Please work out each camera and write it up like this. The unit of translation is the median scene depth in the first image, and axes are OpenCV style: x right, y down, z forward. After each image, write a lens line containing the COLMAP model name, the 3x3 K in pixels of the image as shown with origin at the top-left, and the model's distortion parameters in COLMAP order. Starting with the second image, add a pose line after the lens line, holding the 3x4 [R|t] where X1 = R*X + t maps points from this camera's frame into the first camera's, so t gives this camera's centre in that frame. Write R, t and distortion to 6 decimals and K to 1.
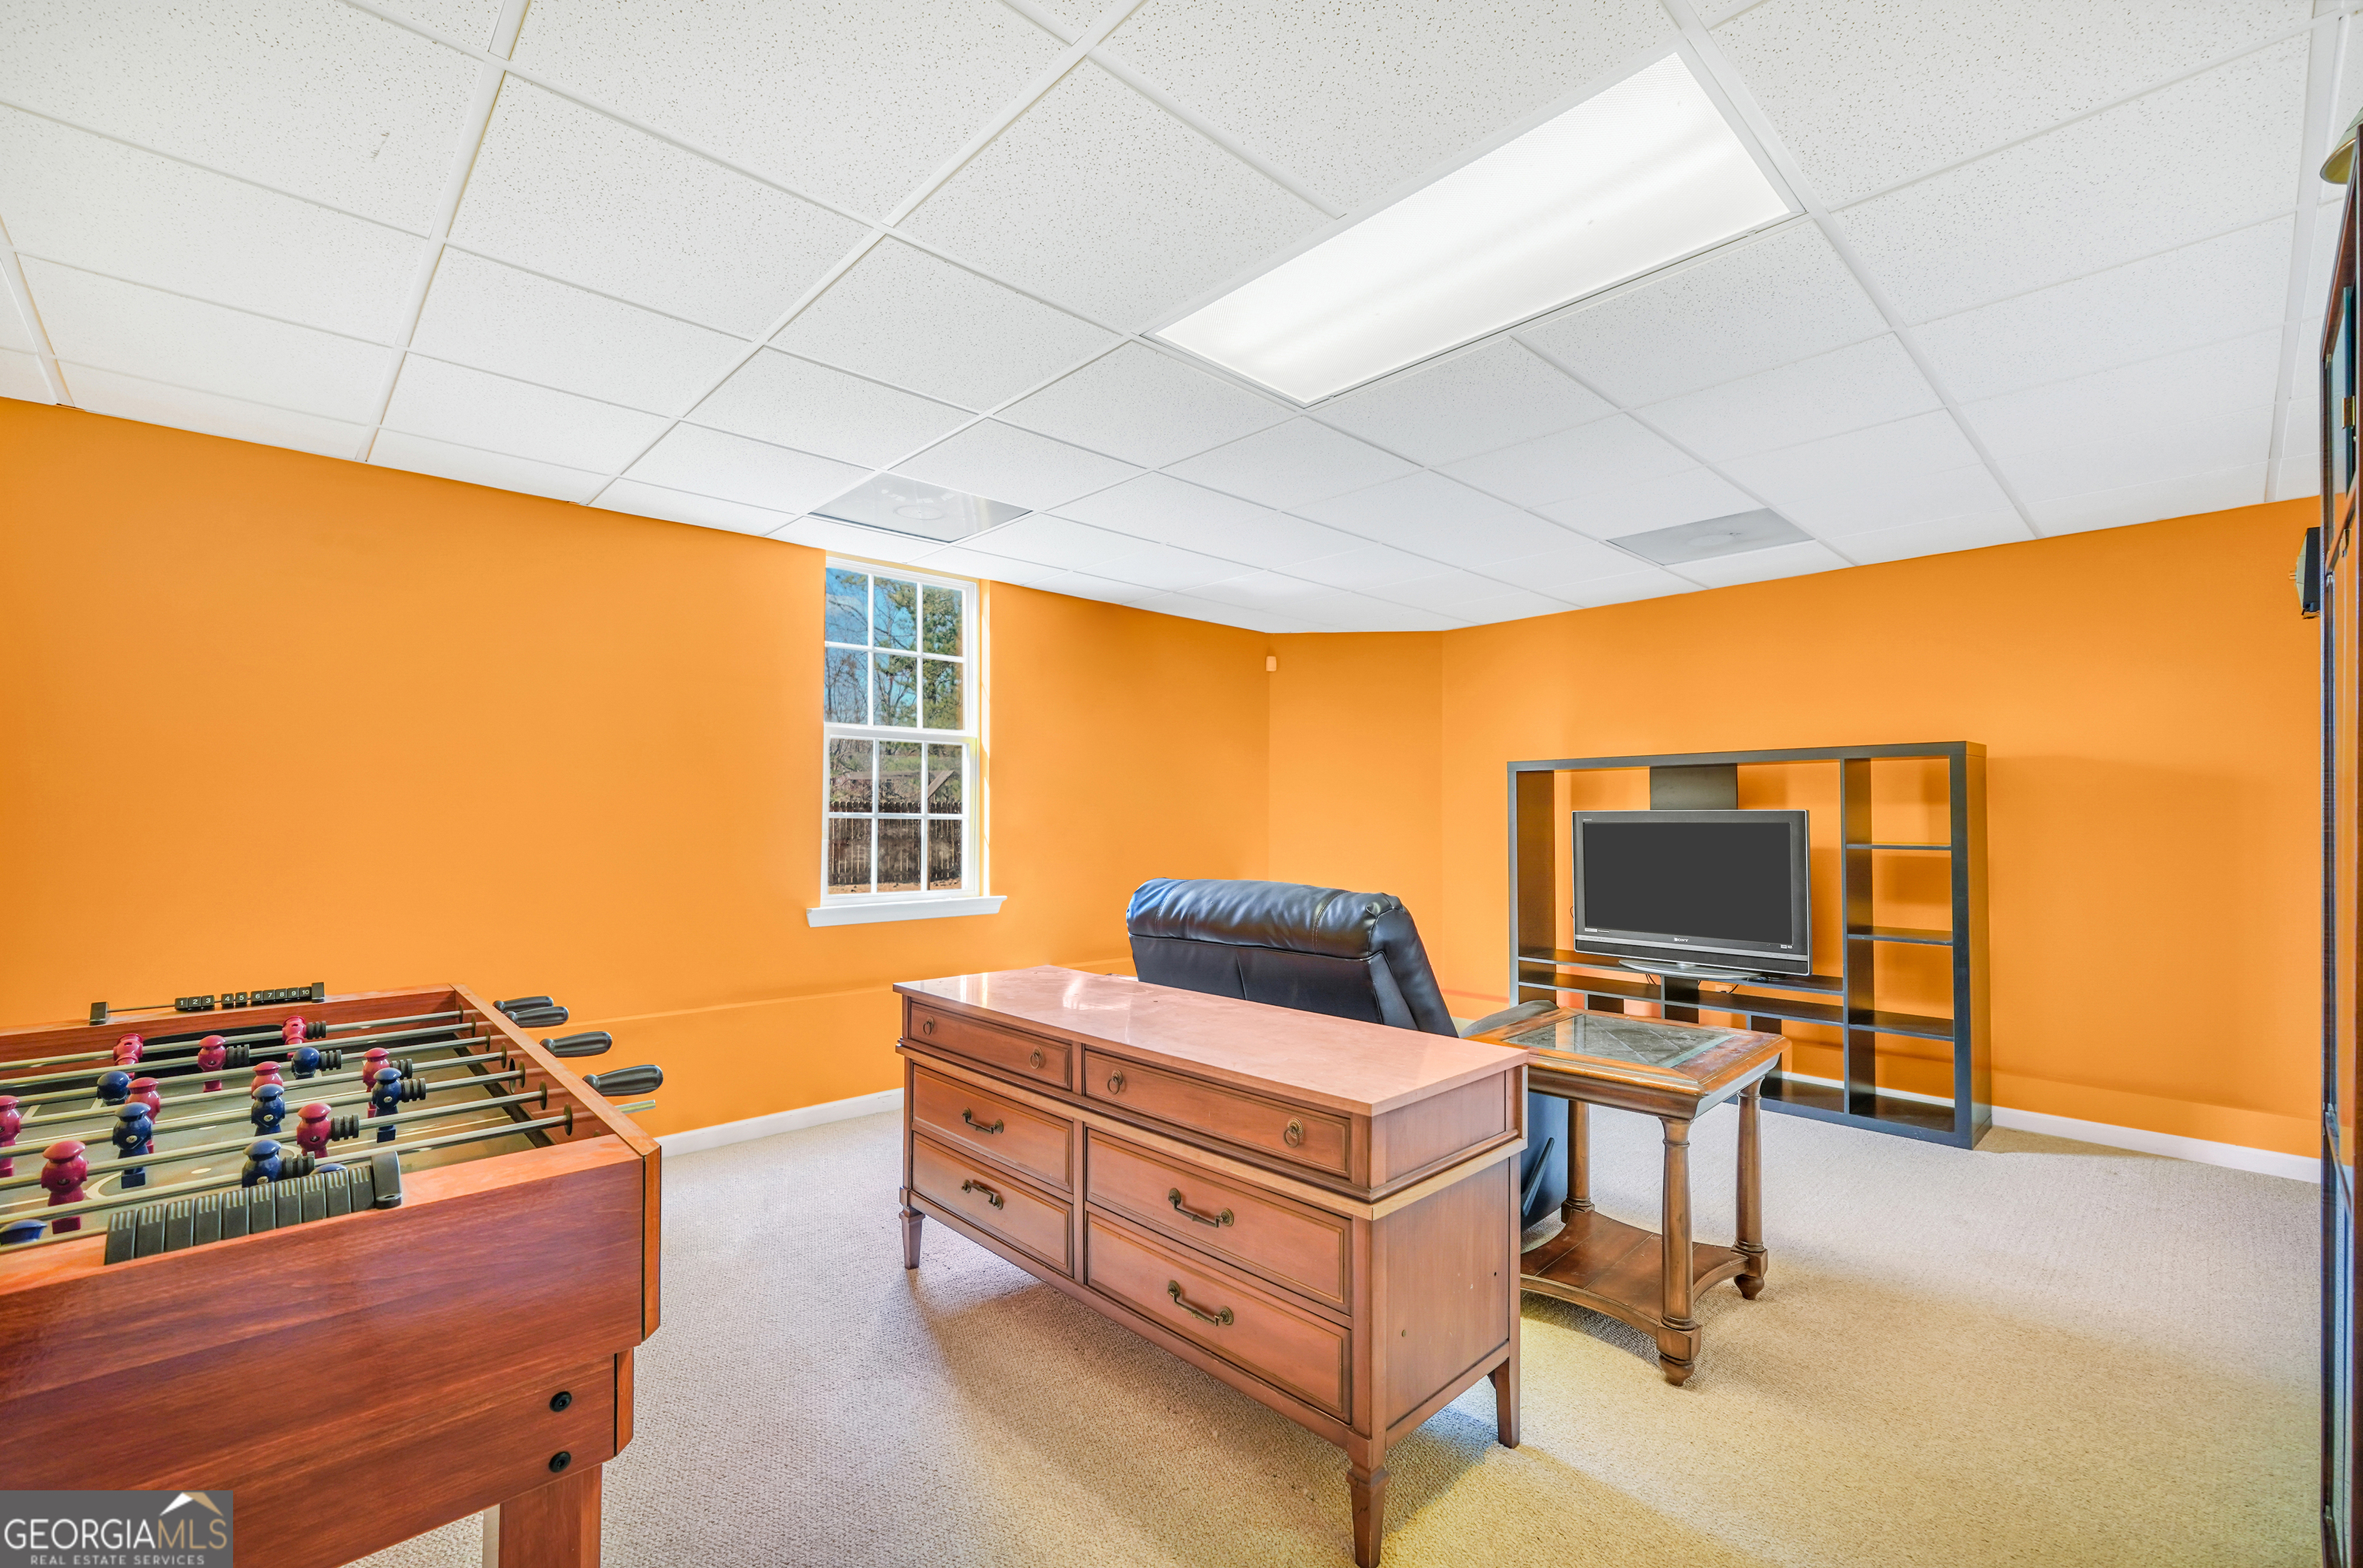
lens RADIAL K [[1030.2, 0, 1181.3], [0, 1030.2, 791.7], [0, 0, 1]] dist [-0.000716, 0.003388]
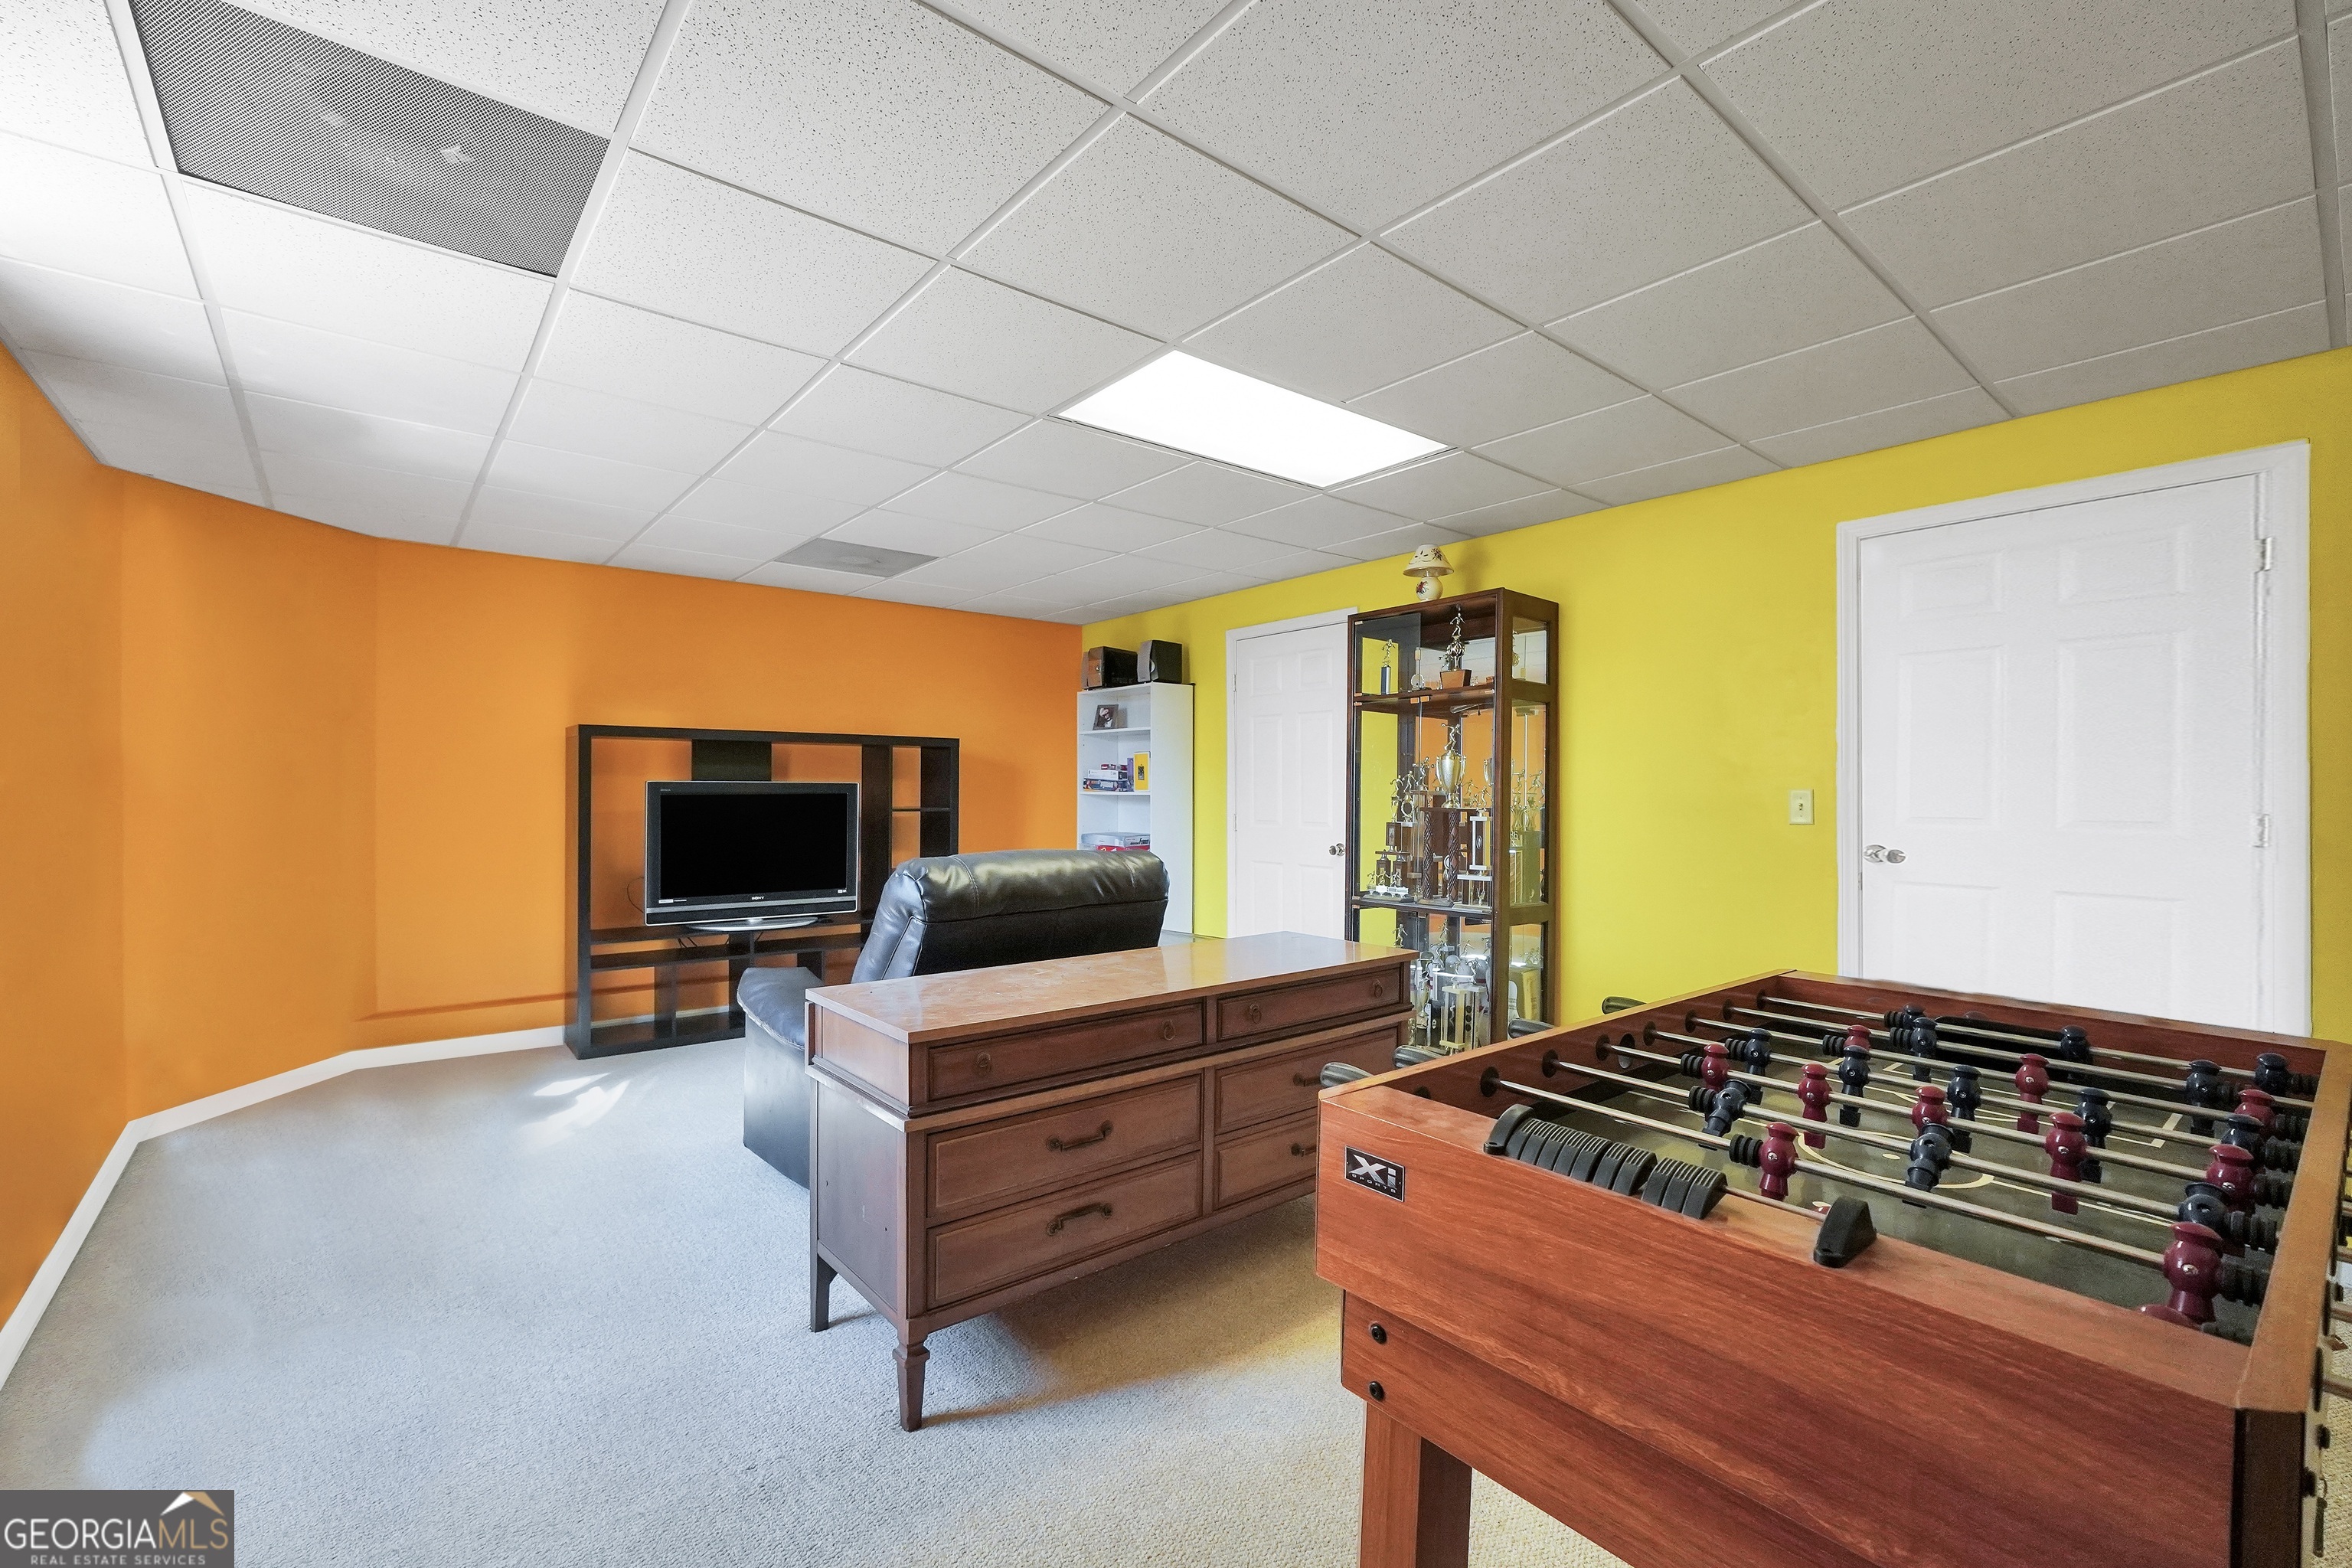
lens RADIAL K [[1003.9, 0, 1176.1], [0, 1003.9, 793.8], [0, 0, 1]] dist [-0.010646, 0.003161]
pose [[0.053839, -0.001919, 0.998548, -1.011319], [-0.029140, 0.999569, 0.003492, 0.023998], [-0.998124, -0.029285, 0.053760, 0.861425]]
